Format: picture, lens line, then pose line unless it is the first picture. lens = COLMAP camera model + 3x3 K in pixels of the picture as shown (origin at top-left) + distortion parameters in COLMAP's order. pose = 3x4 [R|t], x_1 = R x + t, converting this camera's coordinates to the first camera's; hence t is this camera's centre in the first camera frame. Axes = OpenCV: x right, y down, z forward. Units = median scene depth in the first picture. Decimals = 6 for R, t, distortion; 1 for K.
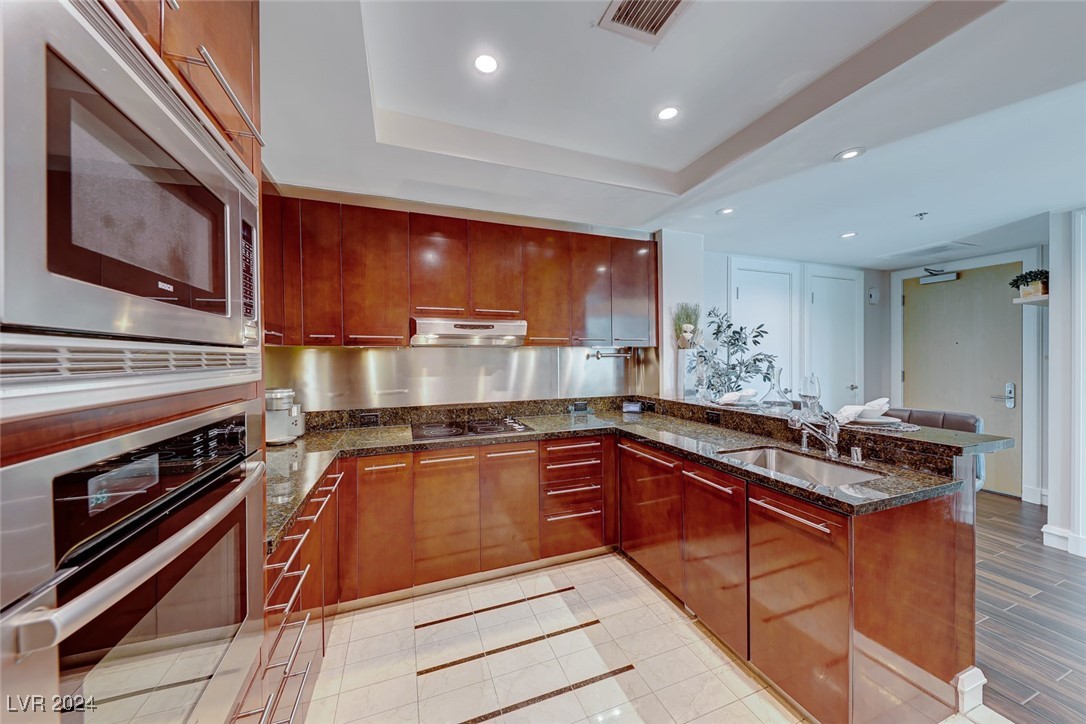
lens RADIAL K [[377.0, 0, 541.6], [0, 377.0, 360.4], [0, 0, 1]] dist [0.002414, -0.001273]
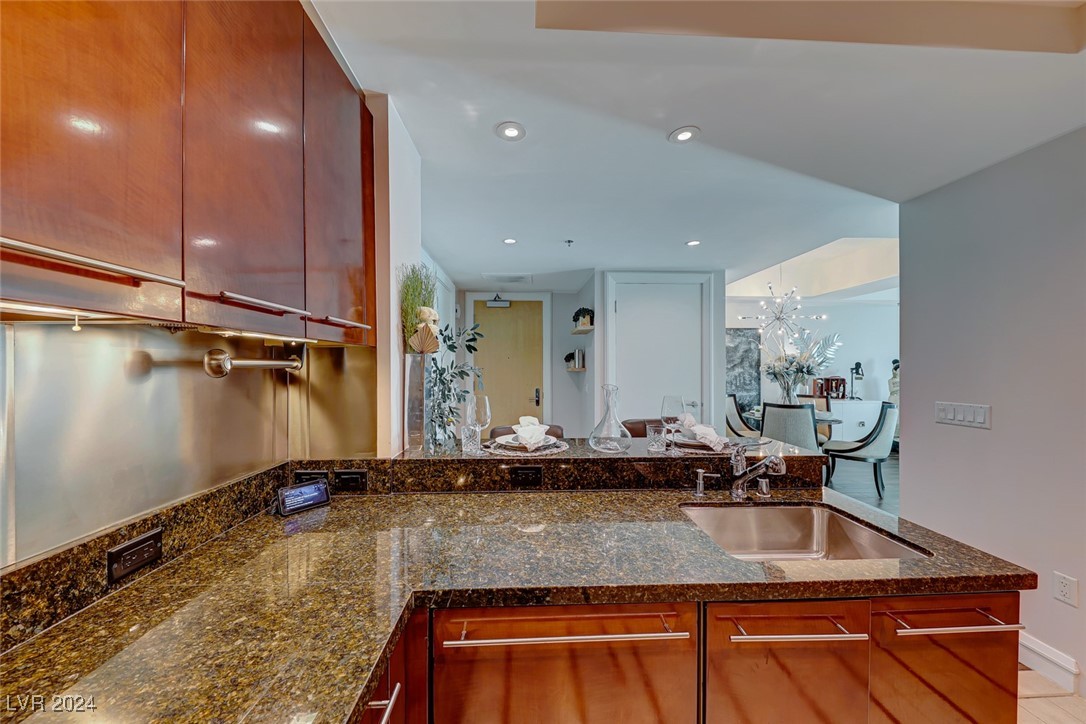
lens RADIAL K [[377.0, 0, 538.0], [0, 377.0, 366.7], [0, 0, 1]] dist [0.002414, -0.001273]
pose [[0.307488, 0.009199, 0.951507, -0.070580], [0.004065, 0.999931, -0.010981, -0.005926], [-0.951543, 0.007244, 0.307430, 0.725372]]
